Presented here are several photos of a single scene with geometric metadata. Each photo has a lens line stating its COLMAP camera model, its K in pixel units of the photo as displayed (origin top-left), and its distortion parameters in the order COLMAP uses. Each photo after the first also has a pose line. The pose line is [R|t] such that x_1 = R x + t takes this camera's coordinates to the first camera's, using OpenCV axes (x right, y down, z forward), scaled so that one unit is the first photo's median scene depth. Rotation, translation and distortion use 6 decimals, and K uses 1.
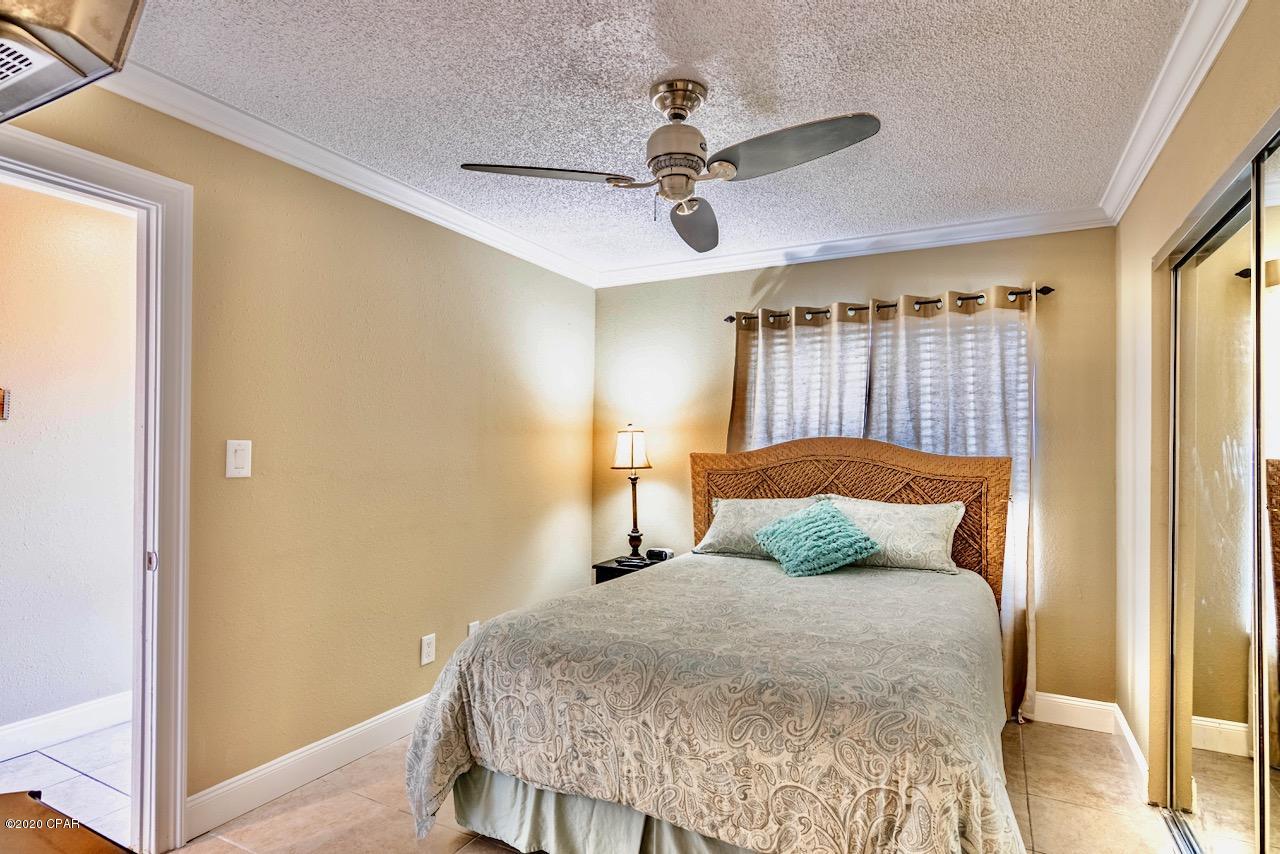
lens RADIAL K [[686.8, 0, 618.4], [0, 686.8, 439.0], [0, 0, 1]] dist [-0.003614, -0.000350]
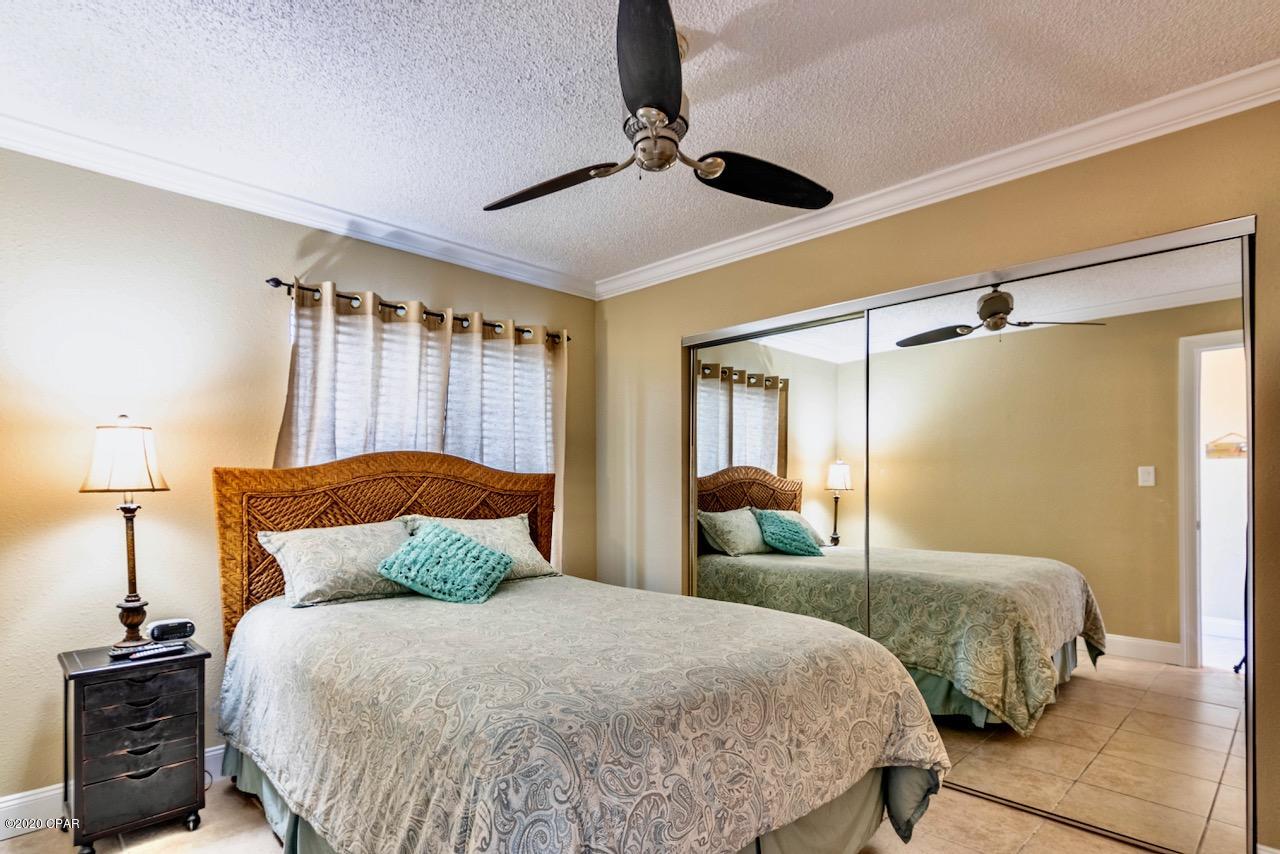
lens RADIAL K [[691.6, 0, 632.6], [0, 691.6, 495.5], [0, 0, 1]] dist [-0.002664, 0.000633]
pose [[0.277447, -0.017703, 0.960578, -0.494036], [-0.008507, 0.999746, 0.020882, 0.034992], [-0.960703, -0.013965, 0.277226, 0.495408]]
